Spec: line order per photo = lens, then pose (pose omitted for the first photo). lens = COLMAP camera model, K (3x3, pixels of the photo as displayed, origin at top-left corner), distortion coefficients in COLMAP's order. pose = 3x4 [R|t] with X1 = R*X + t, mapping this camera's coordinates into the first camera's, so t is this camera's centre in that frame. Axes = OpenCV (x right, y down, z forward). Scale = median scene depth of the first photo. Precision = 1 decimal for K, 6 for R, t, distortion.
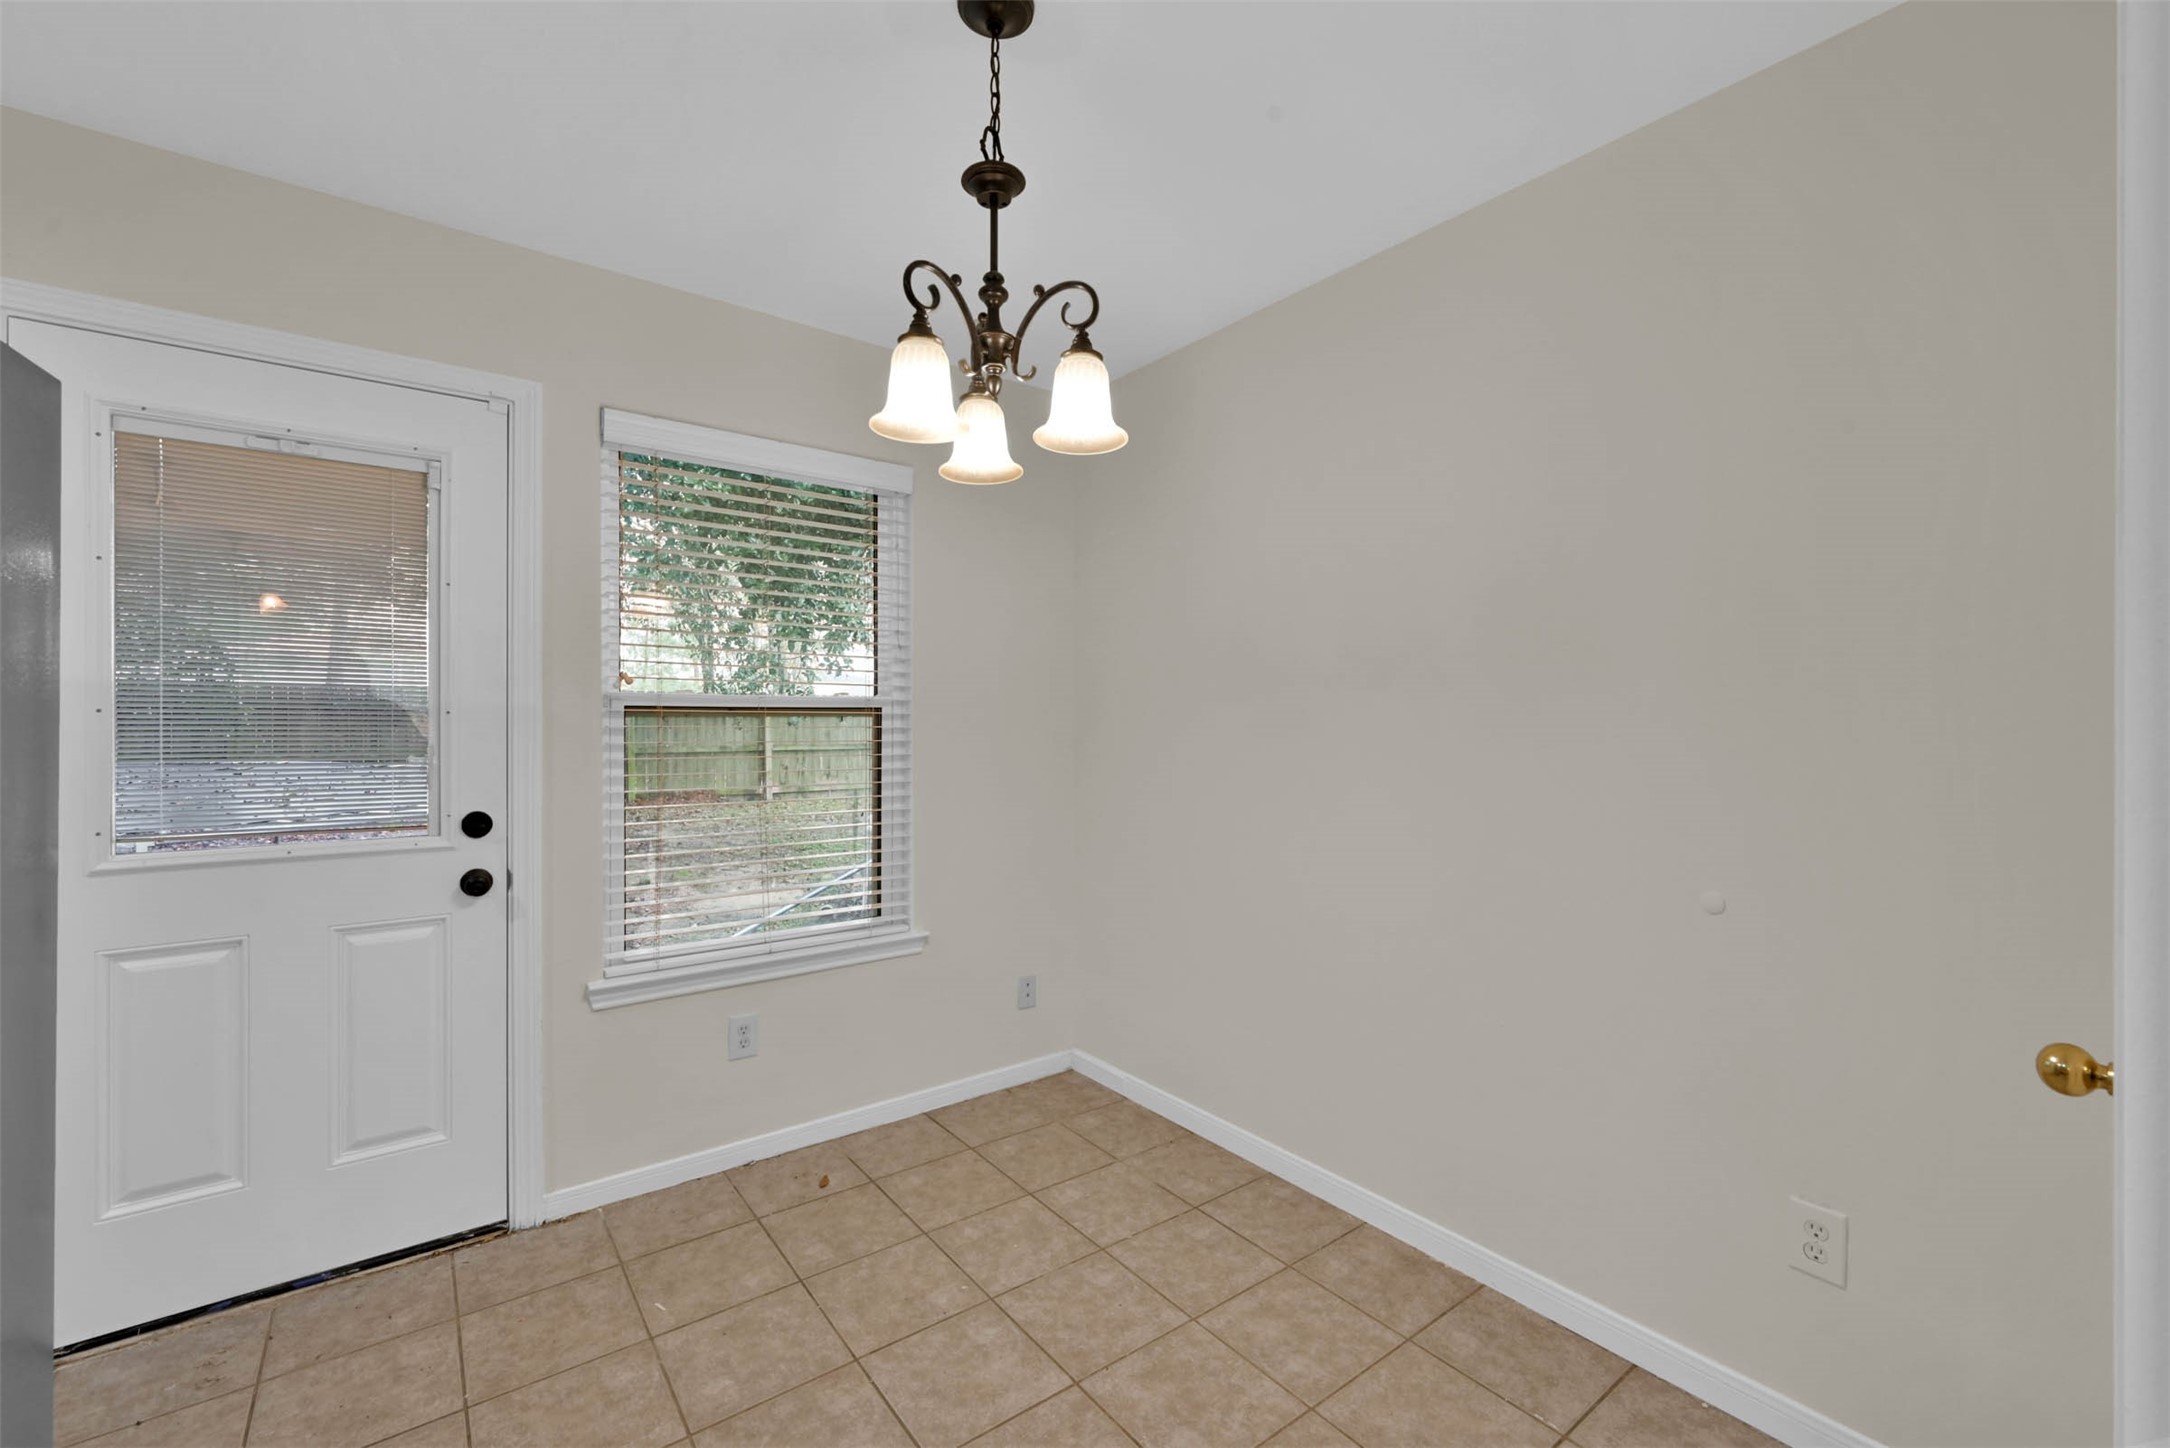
lens RADIAL K [[894.6, 0, 1087.4], [0, 894.6, 716.2], [0, 0, 1]] dist [0.000801, 0.000047]
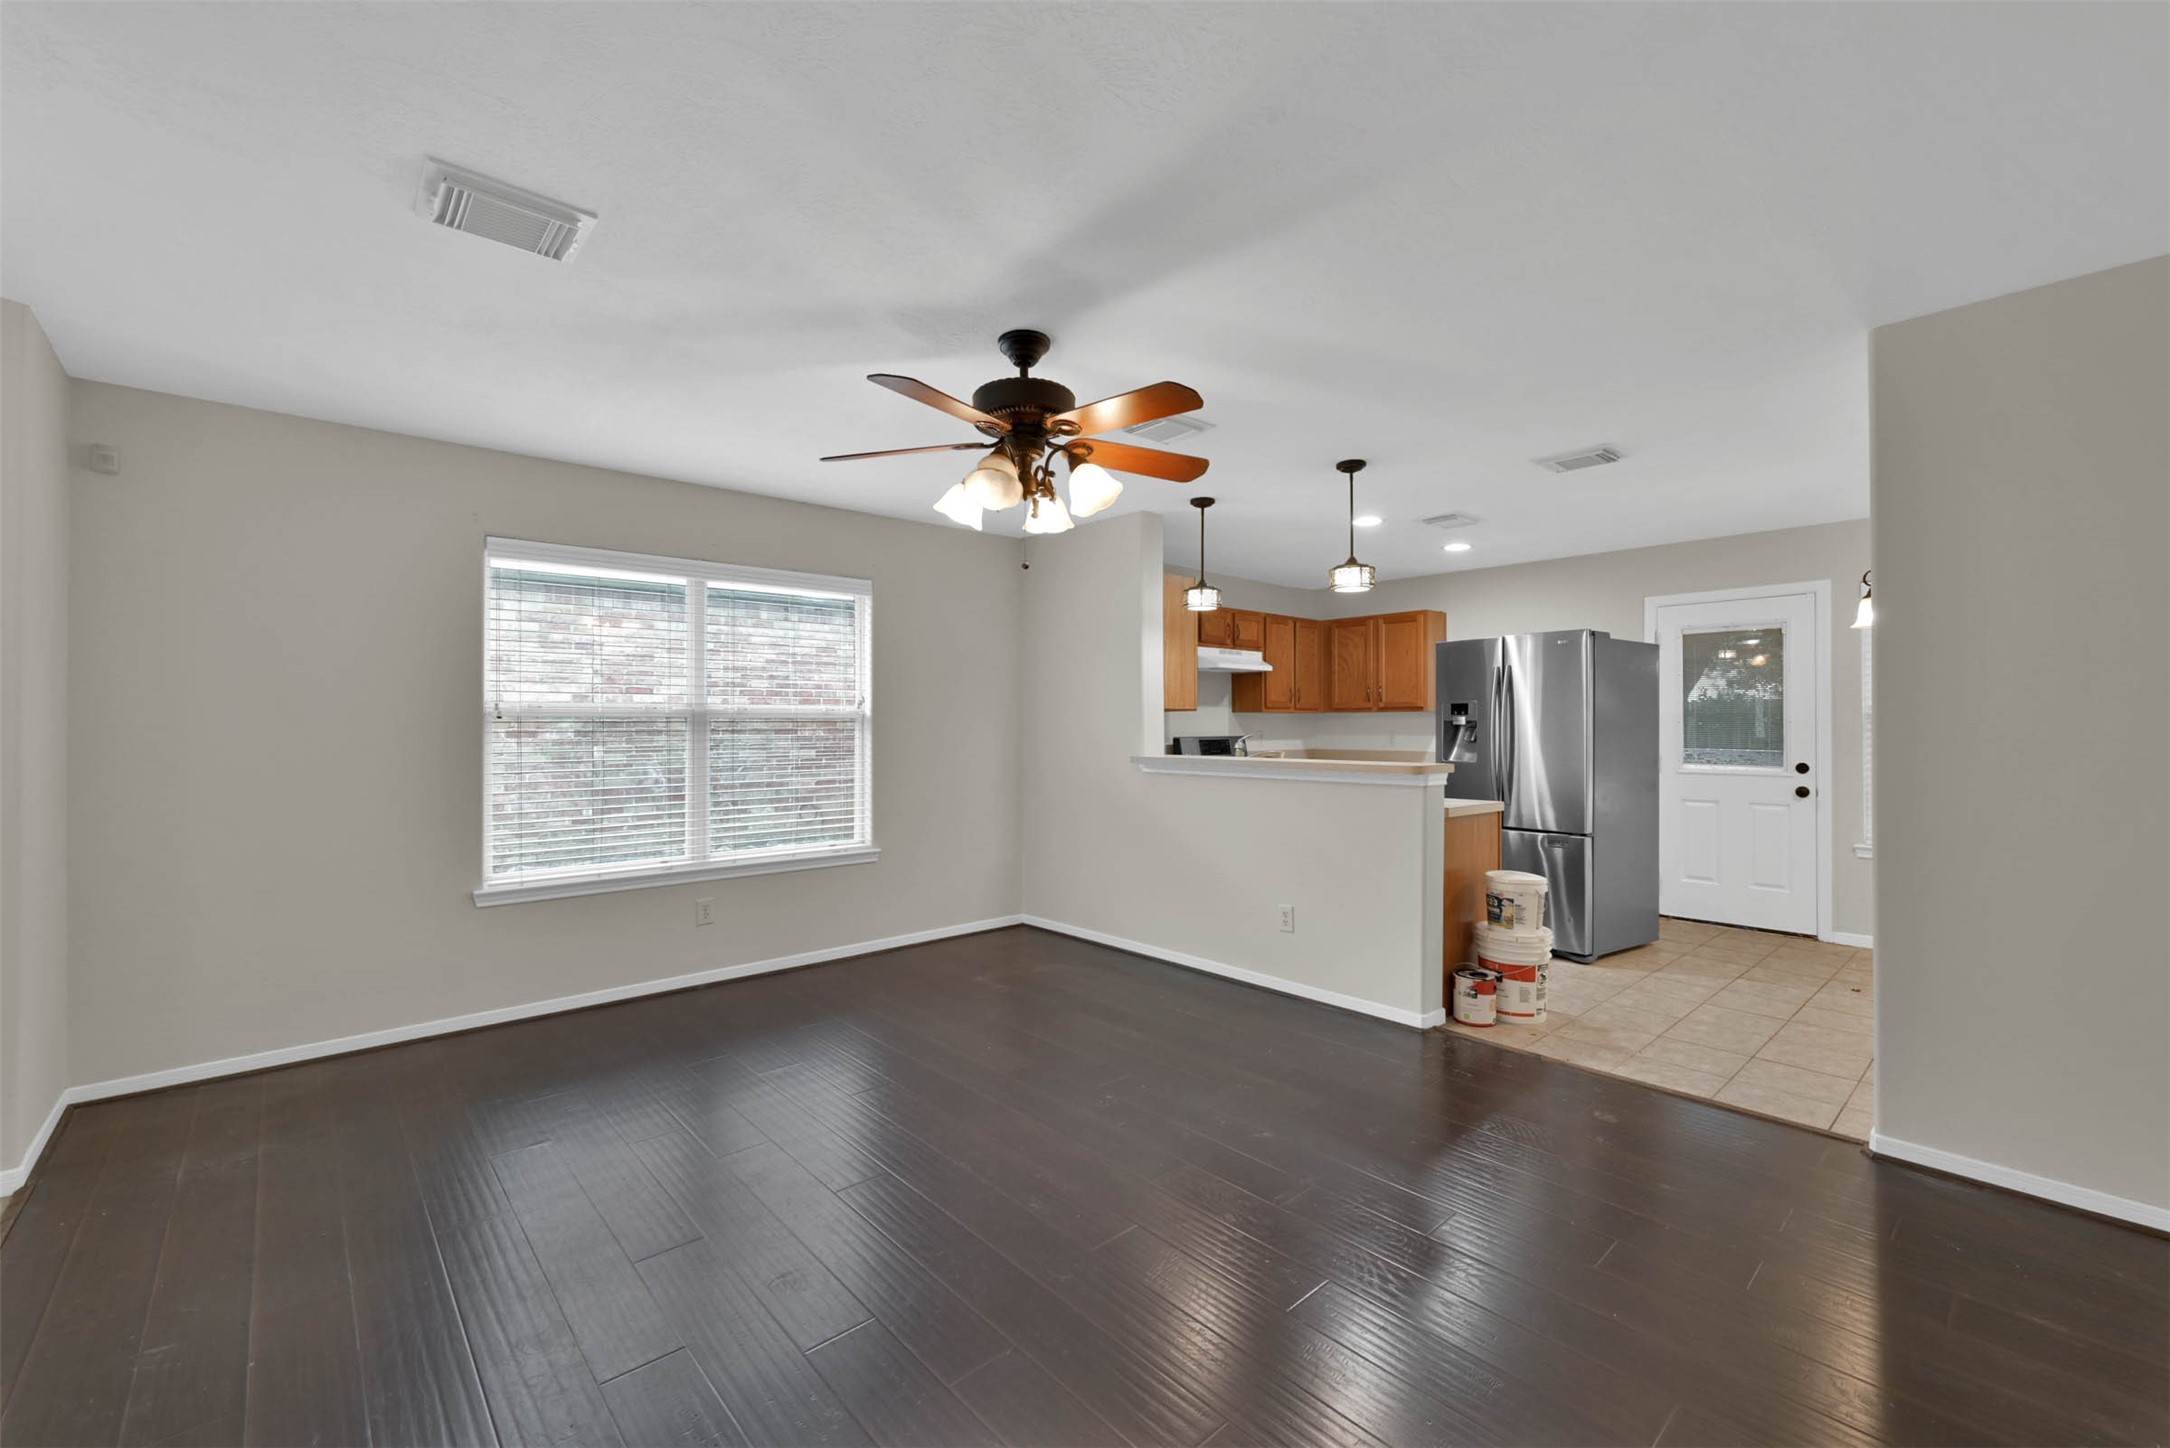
lens RADIAL K [[894.6, 0, 1087.4], [0, 894.6, 716.2], [0, 0, 1]] dist [0.000801, 0.000047]
pose [[0.078649, -0.006693, -0.996880, 1.591573], [0.003530, 0.999973, -0.006435, -0.011546], [0.996896, -0.003013, 0.078670, -1.129870]]
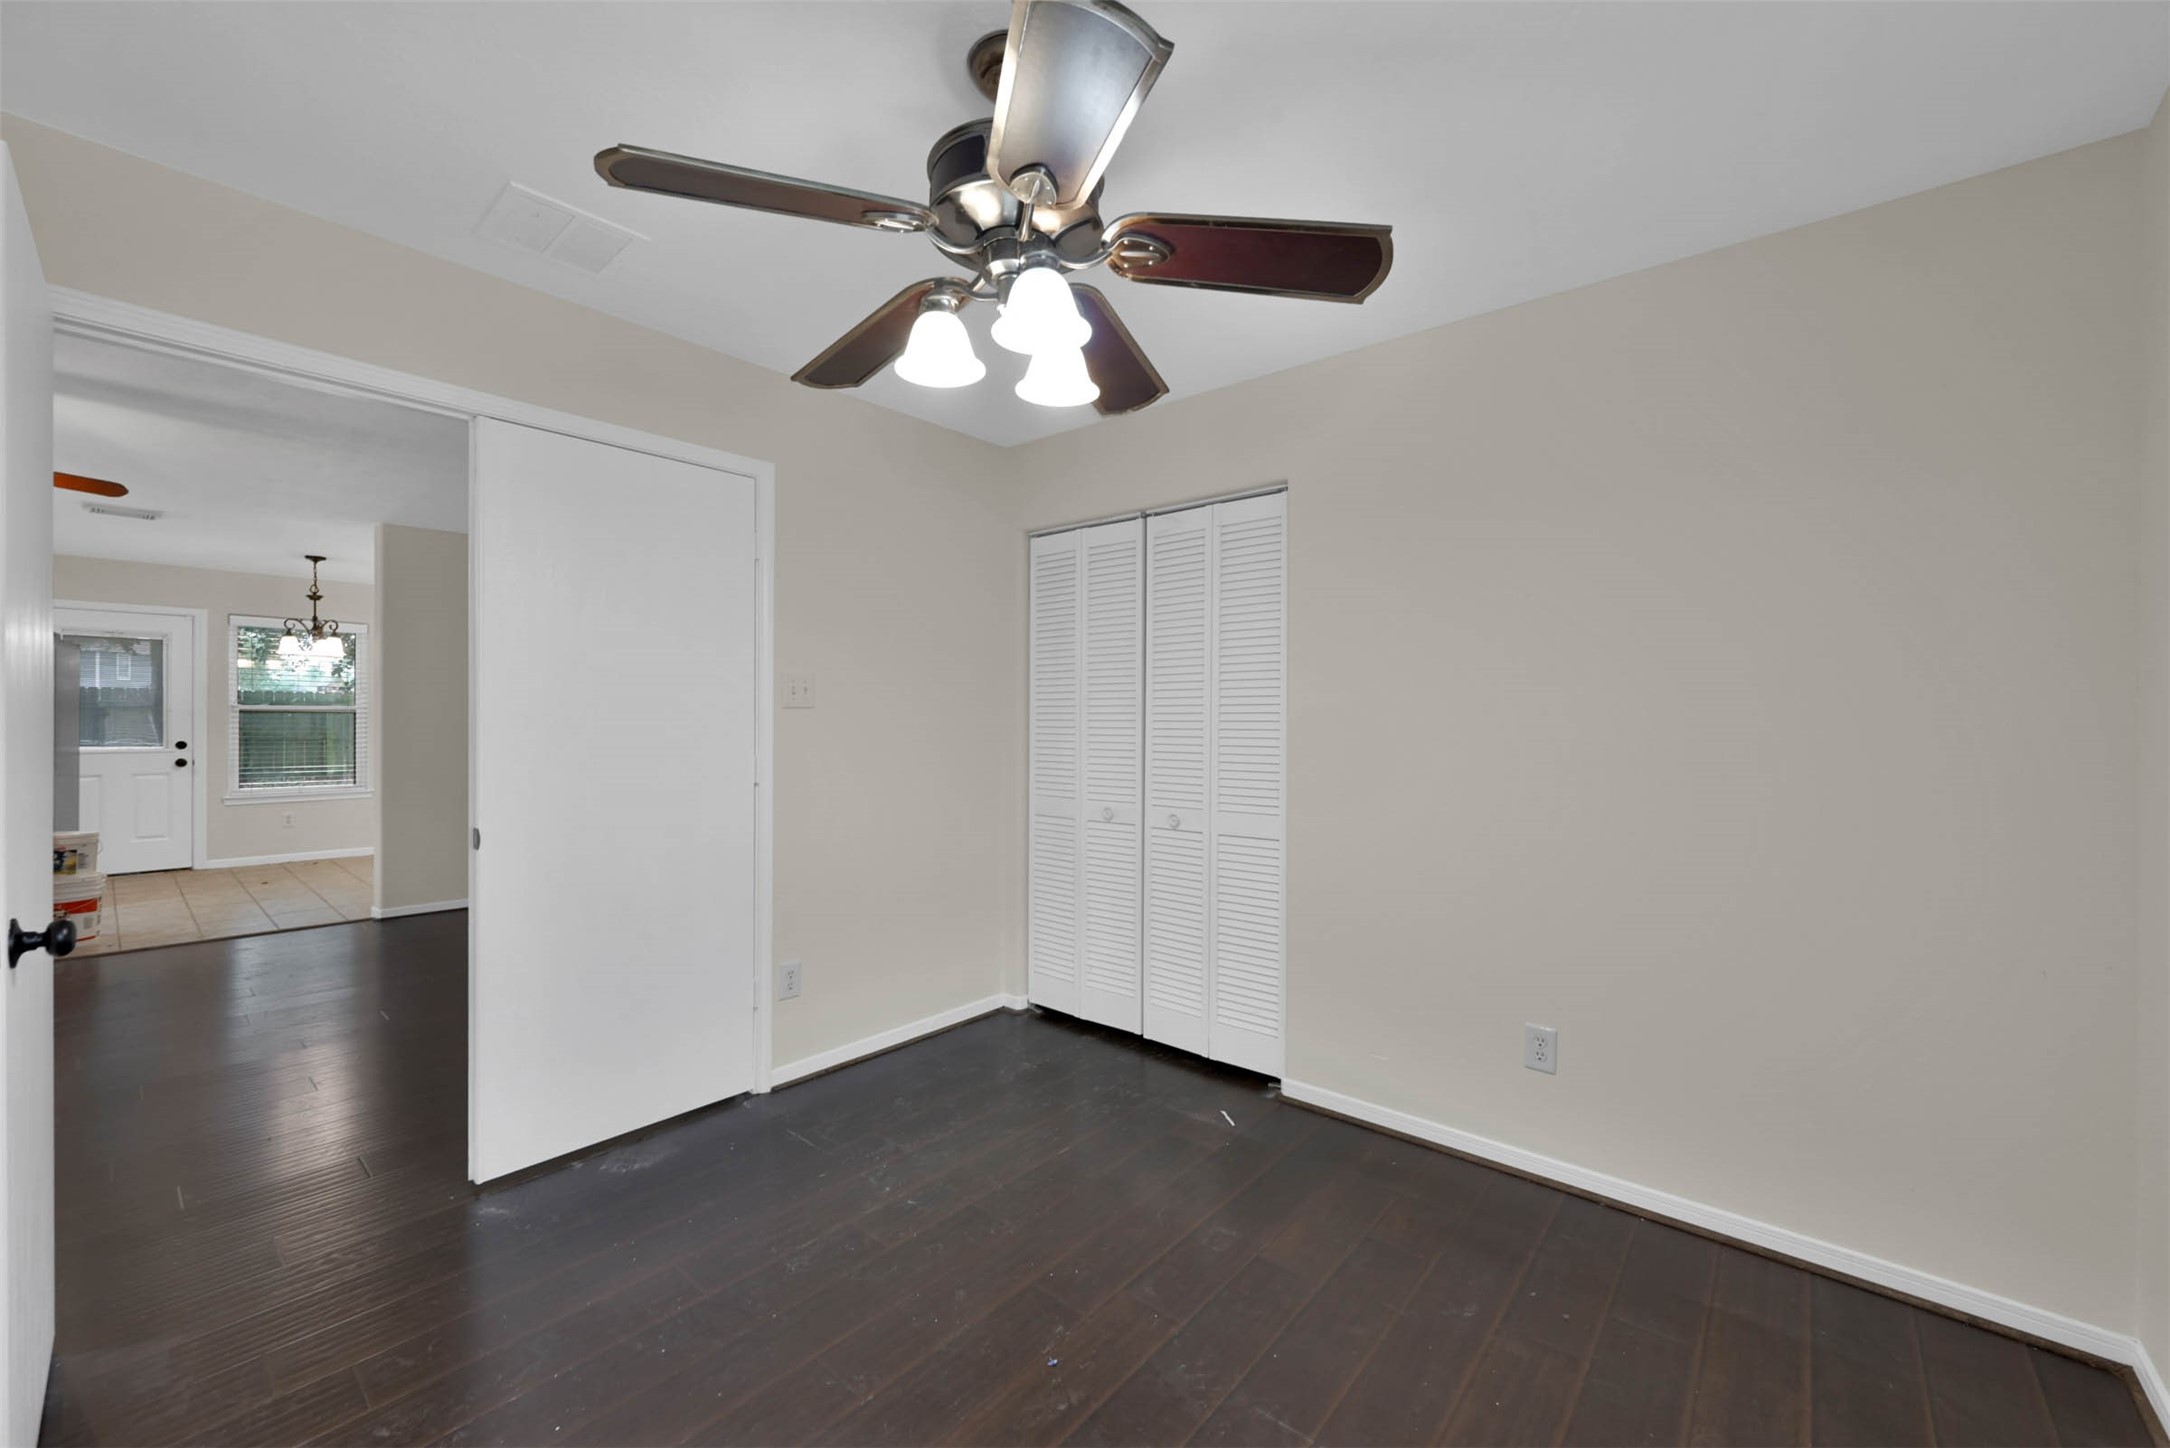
lens RADIAL K [[856.3, 0, 1078.3], [0, 856.3, 717.2], [0, 0, 1]] dist [0.000103, 0.000100]
pose [[0.979638, 0.006755, 0.200656, 1.908252], [-0.007342, 0.999971, 0.002181, -0.012173], [-0.200636, -0.003610, 0.979659, -2.735086]]
